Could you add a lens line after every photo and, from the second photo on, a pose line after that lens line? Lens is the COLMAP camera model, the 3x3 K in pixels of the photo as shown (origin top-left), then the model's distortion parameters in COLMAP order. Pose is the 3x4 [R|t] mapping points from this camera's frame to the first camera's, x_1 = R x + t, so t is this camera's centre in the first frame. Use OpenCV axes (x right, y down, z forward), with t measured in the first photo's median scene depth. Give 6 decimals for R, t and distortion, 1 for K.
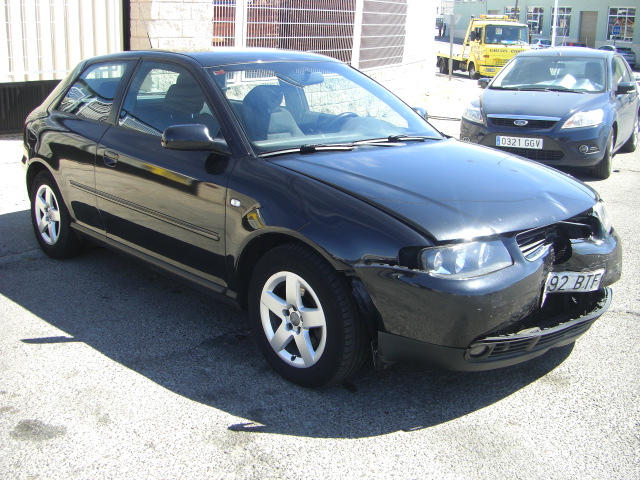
lens RADIAL K [[718.8, 0, 322.8], [0, 718.8, 240.4], [0, 0, 1]] dist [-0.125137, 0.000000]
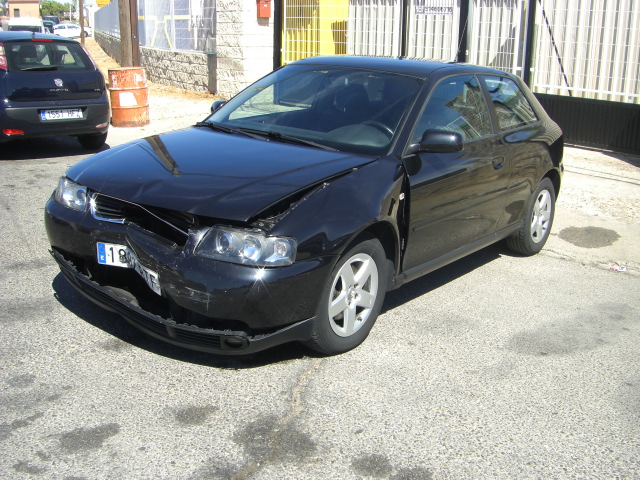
lens RADIAL K [[718.8, 0, 315.4], [0, 718.8, 245.4], [0, 0, 1]] dist [-0.125137, 0.000000]
pose [[0.136890, 0.271503, -0.952653, 1.376008], [-0.311264, 0.924784, 0.218835, -0.281581], [0.940413, 0.266570, 0.211103, 1.015734]]
